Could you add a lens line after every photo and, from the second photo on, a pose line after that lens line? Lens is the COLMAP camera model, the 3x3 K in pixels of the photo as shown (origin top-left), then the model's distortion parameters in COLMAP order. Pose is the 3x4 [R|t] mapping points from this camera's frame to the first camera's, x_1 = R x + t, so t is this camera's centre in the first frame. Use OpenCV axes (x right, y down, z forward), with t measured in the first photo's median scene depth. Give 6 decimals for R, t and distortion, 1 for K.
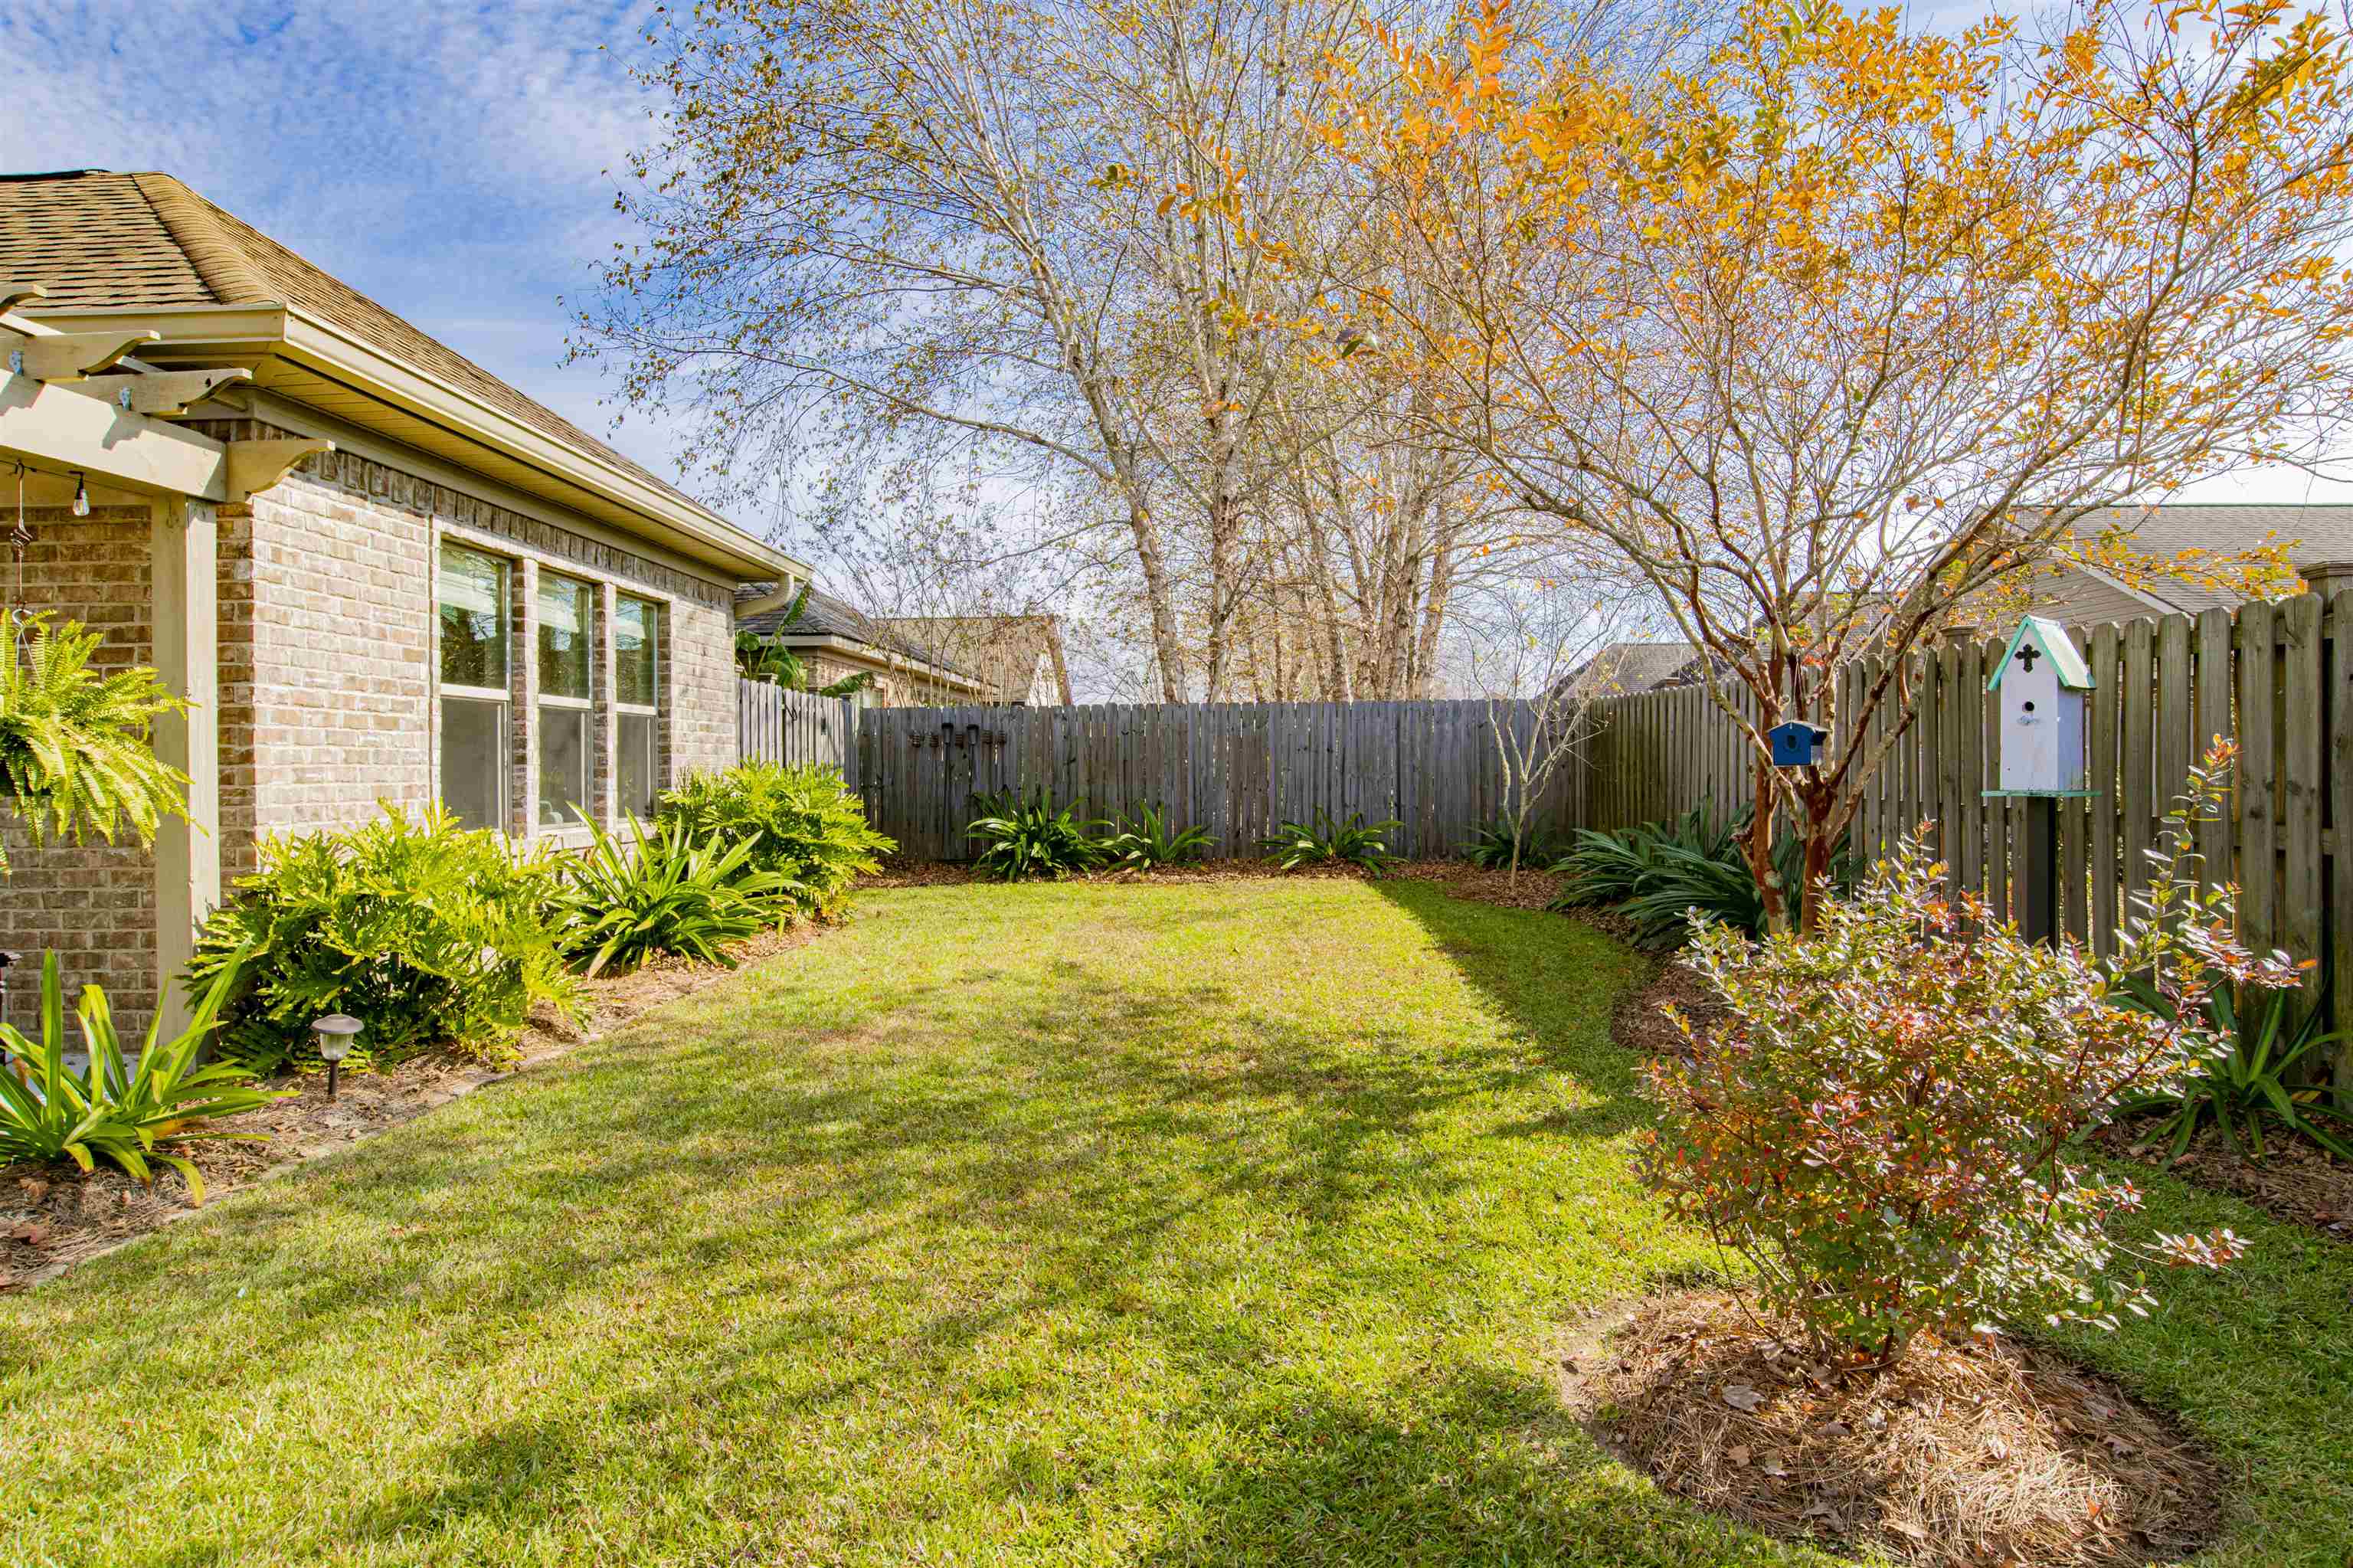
lens RADIAL K [[1293.3, 0, 1183.1], [0, 1293.3, 768.8], [0, 0, 1]] dist [-0.065298, 0.029852]
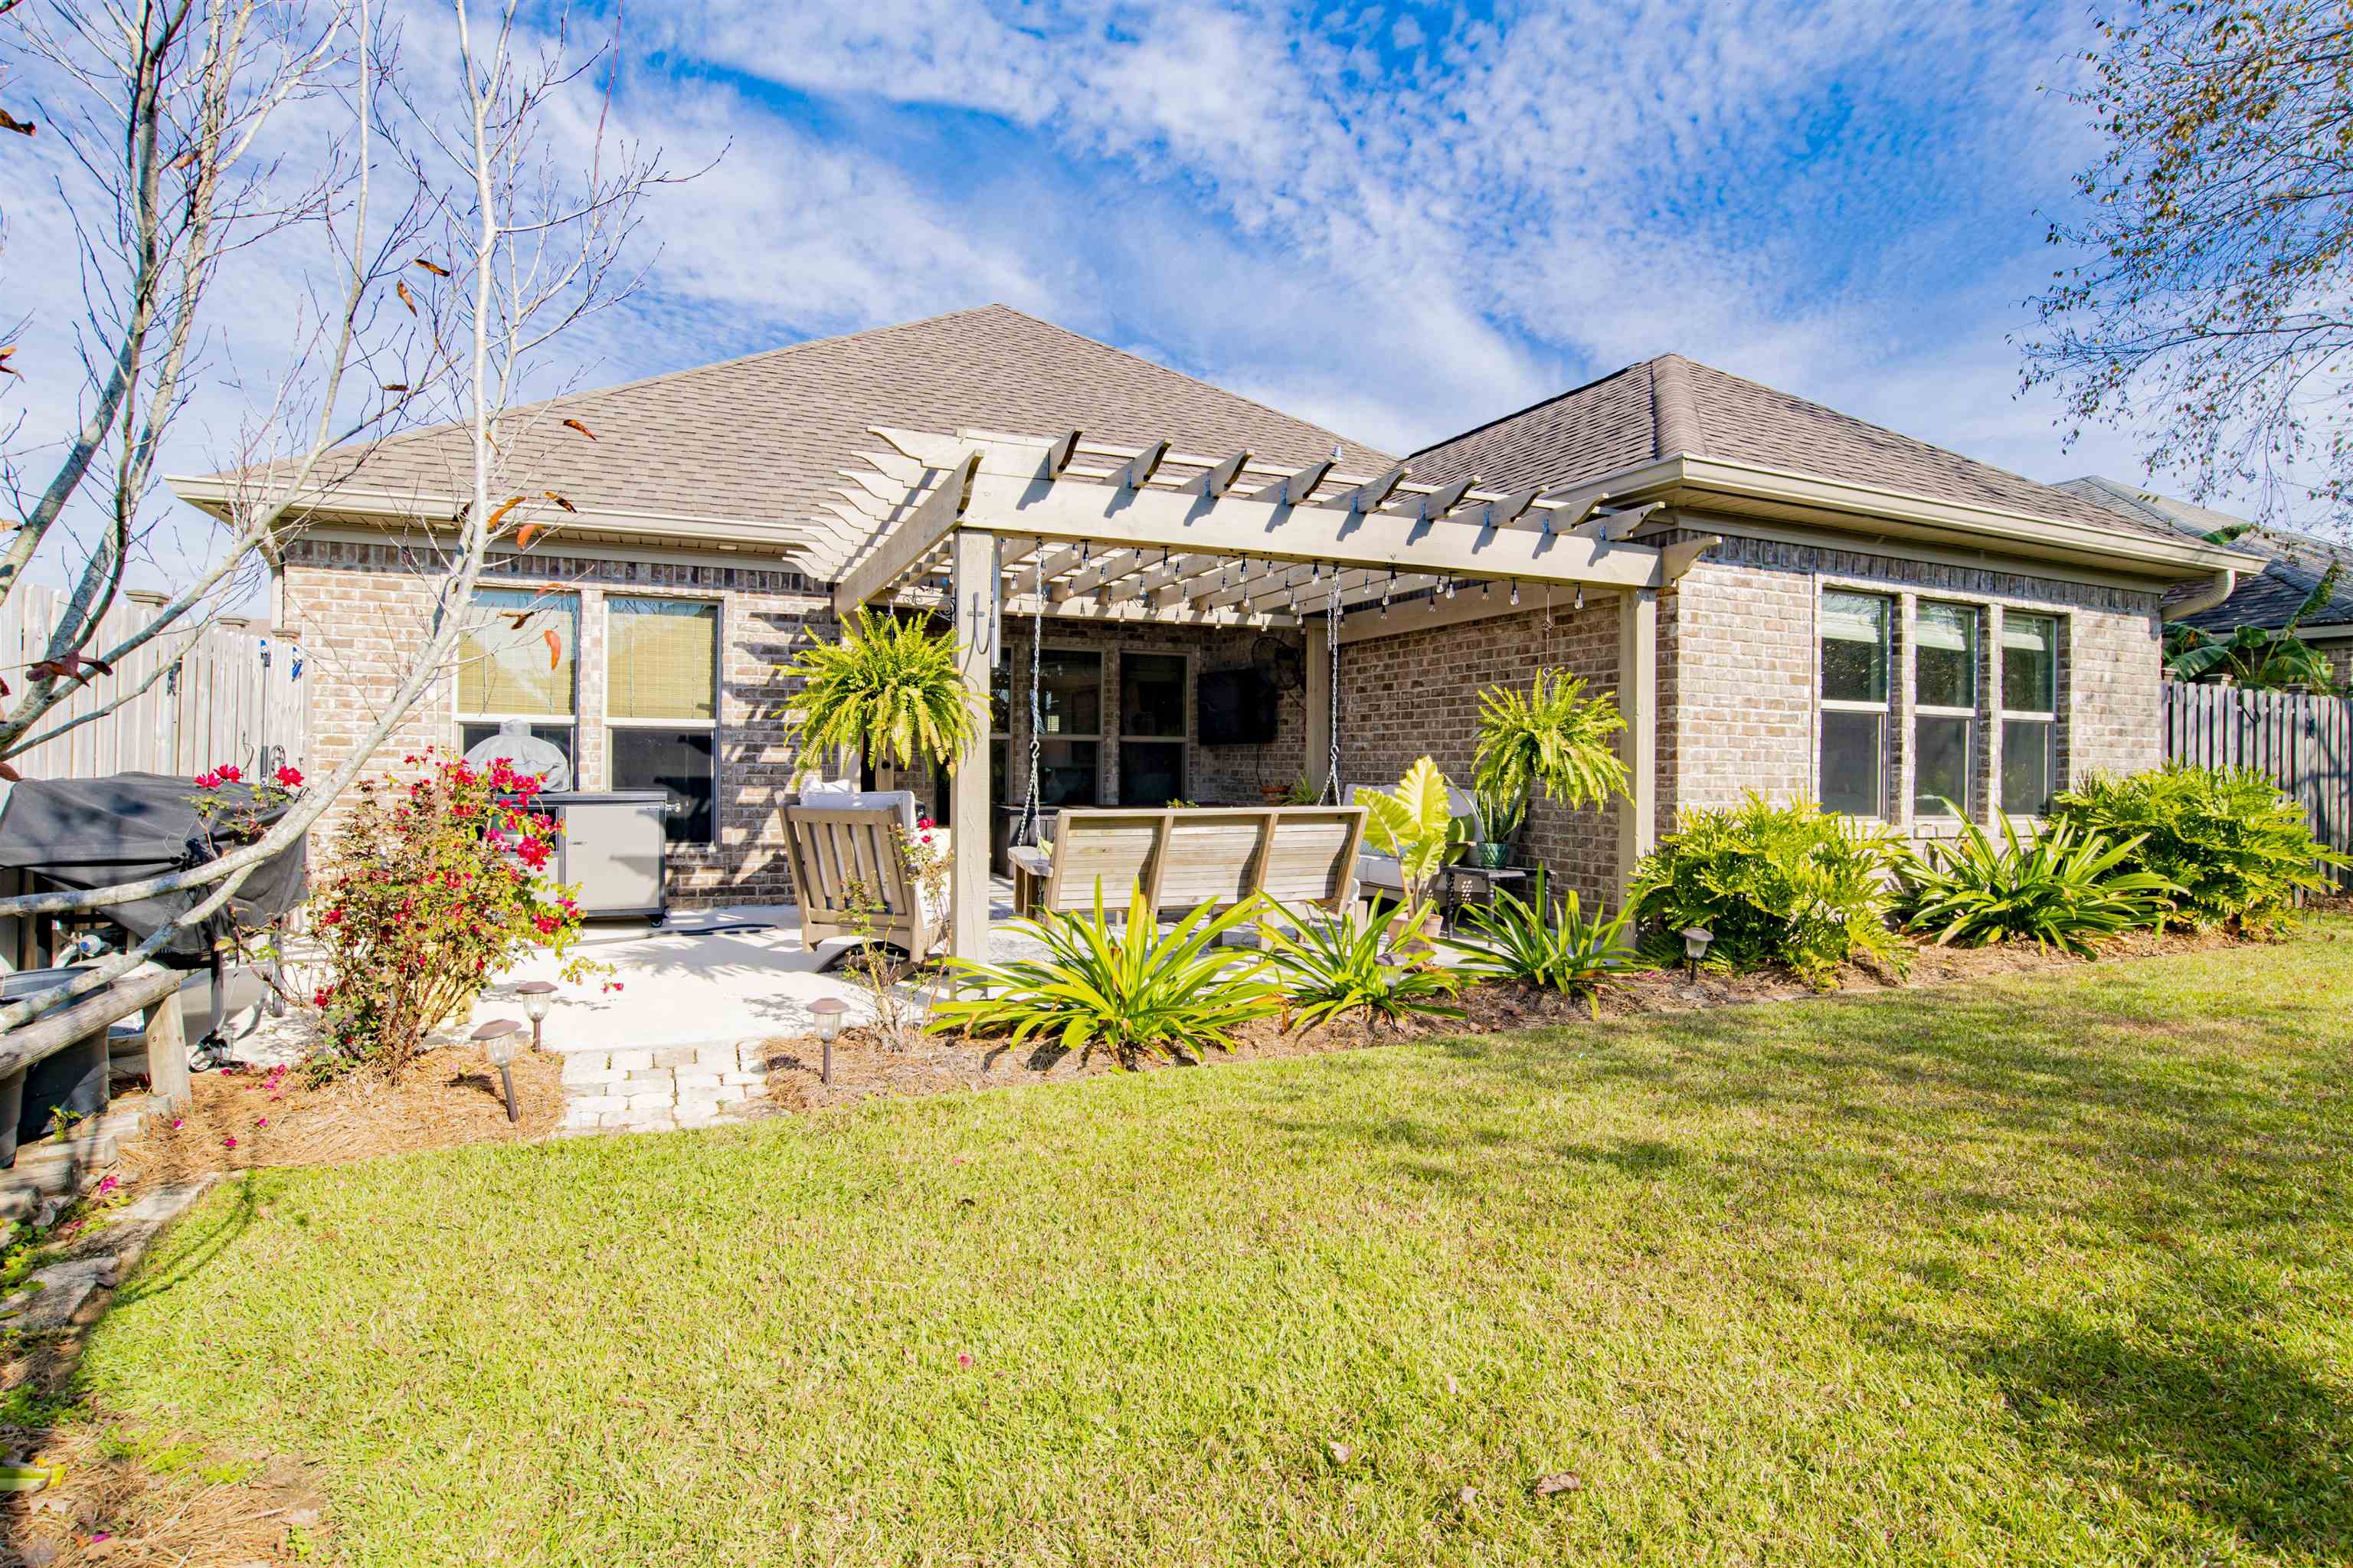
lens RADIAL K [[1208.8, 0, 1200.3], [0, 1208.8, 767.7], [0, 0, 1]] dist [-0.071222, 0.031271]
pose [[0.432902, 0.013225, -0.901344, 0.237765], [-0.017562, 0.999826, 0.006235, 0.005243], [0.901270, 0.013130, 0.433059, -0.098110]]
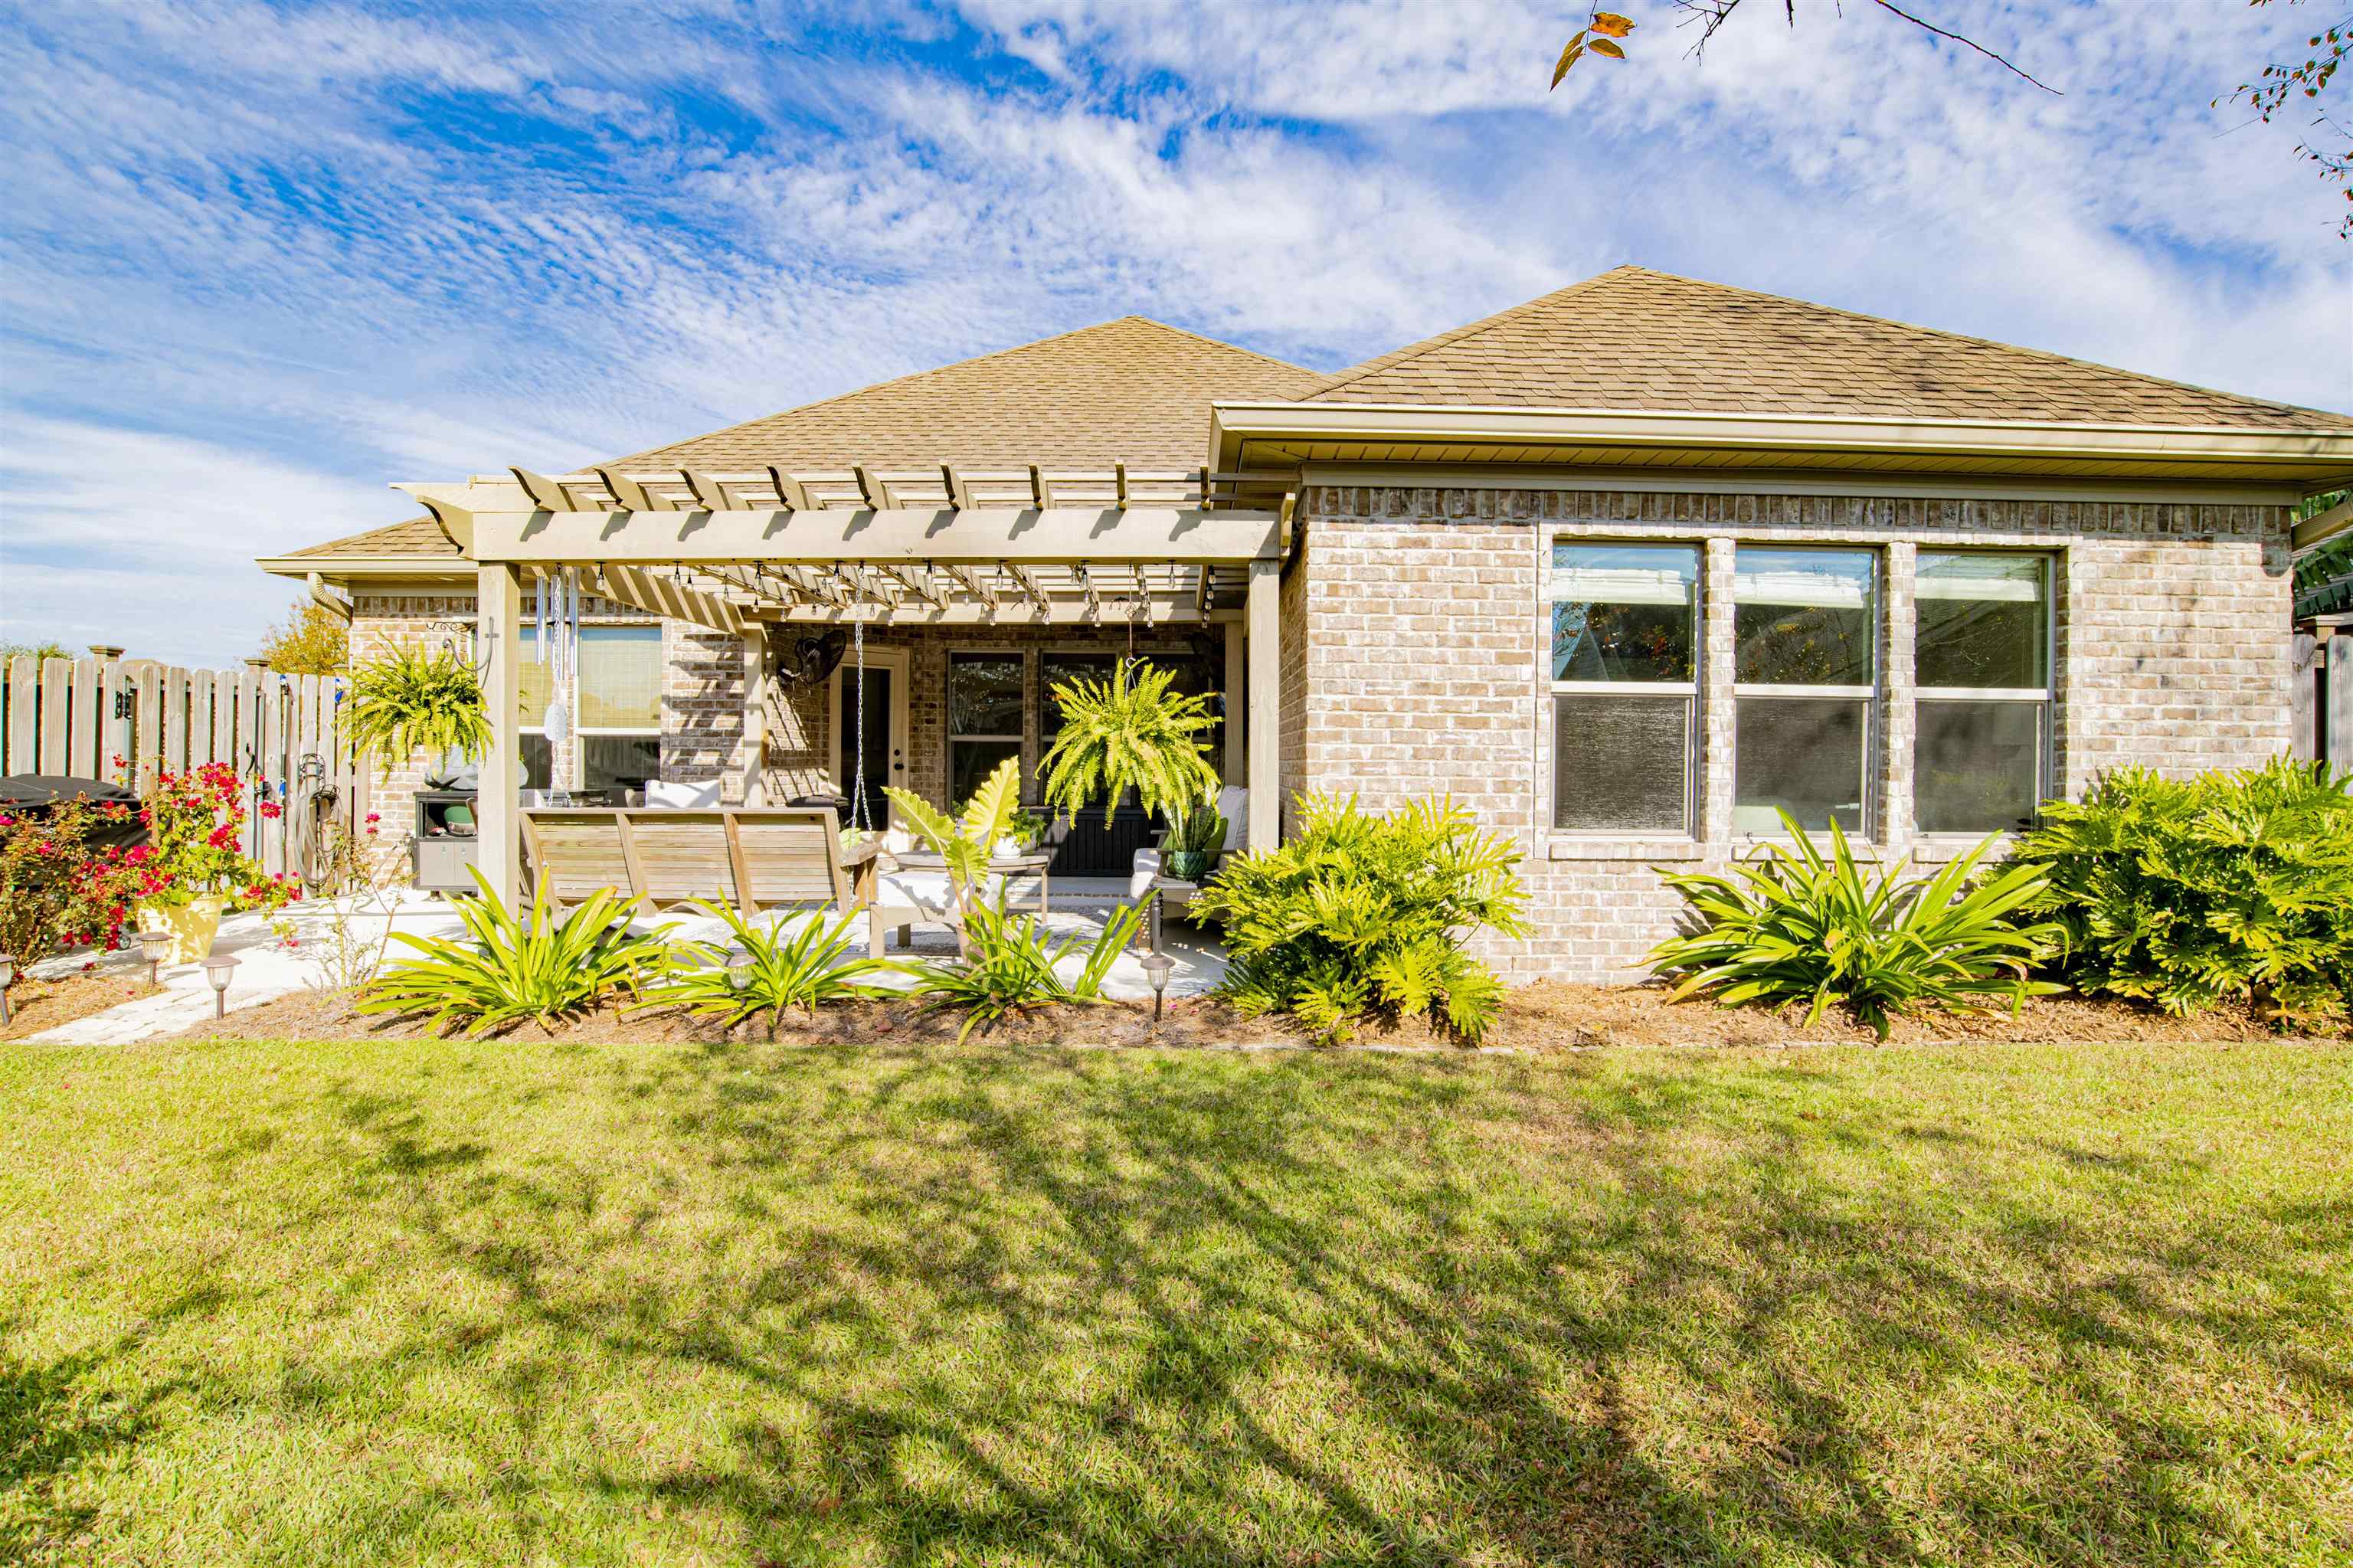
lens RADIAL K [[1208.8, 0, 1200.3], [0, 1208.8, 767.7], [0, 0, 1]] dist [-0.071222, 0.031271]
pose [[0.035595, 0.012106, -0.999293, 0.381336], [-0.011676, 0.999863, 0.011697, -0.006387], [0.999298, 0.011251, 0.035731, 0.689046]]
